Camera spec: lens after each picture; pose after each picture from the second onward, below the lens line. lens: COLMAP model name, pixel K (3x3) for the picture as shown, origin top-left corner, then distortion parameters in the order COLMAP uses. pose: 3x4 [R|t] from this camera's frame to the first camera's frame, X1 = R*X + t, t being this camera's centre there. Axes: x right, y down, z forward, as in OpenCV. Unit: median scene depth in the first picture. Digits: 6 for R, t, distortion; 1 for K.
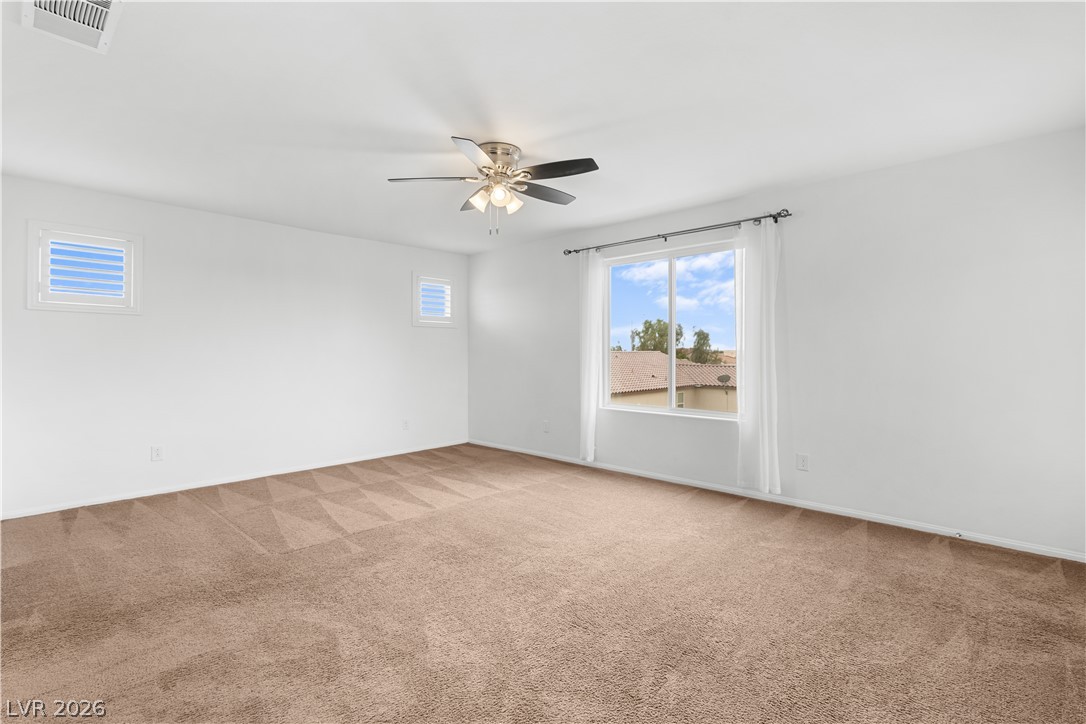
lens RADIAL K [[502.3, 0, 543.1], [0, 502.3, 355.8], [0, 0, 1]] dist [0.001874, 0.000903]
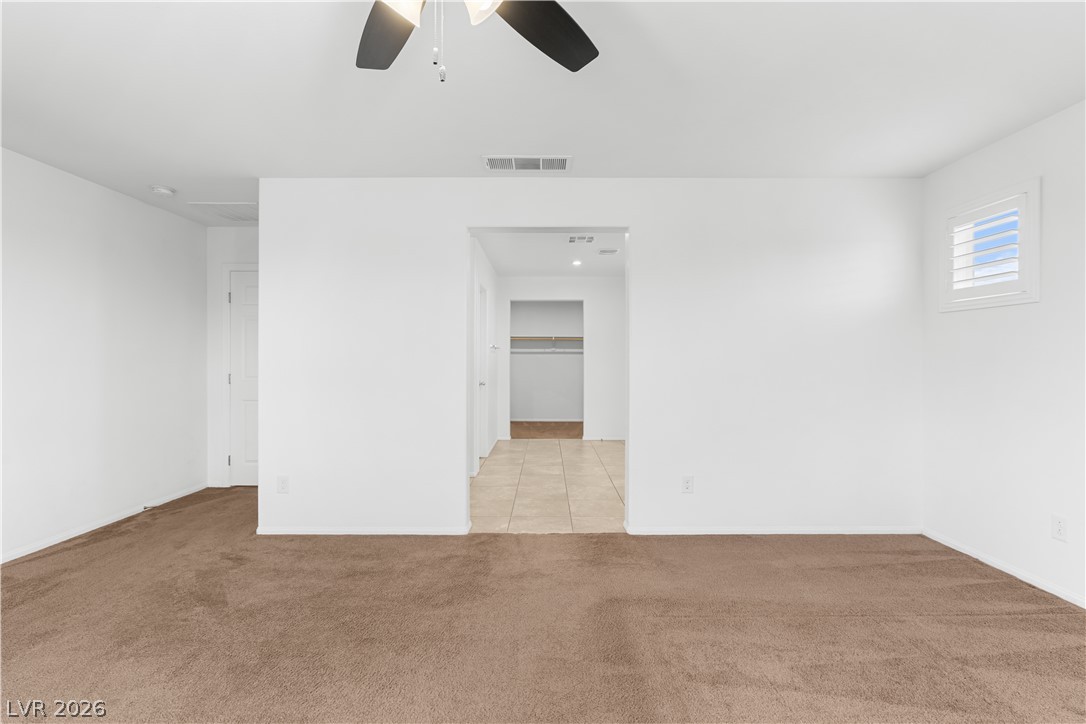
lens RADIAL K [[496.4, 0, 544.6], [0, 496.4, 358.1], [0, 0, 1]] dist [-0.003769, 0.000743]
pose [[-0.730782, -0.004747, -0.682594, 0.094206], [-0.003048, 0.999989, -0.003692, -0.005426], [0.682604, -0.000617, -0.730789, 1.119478]]
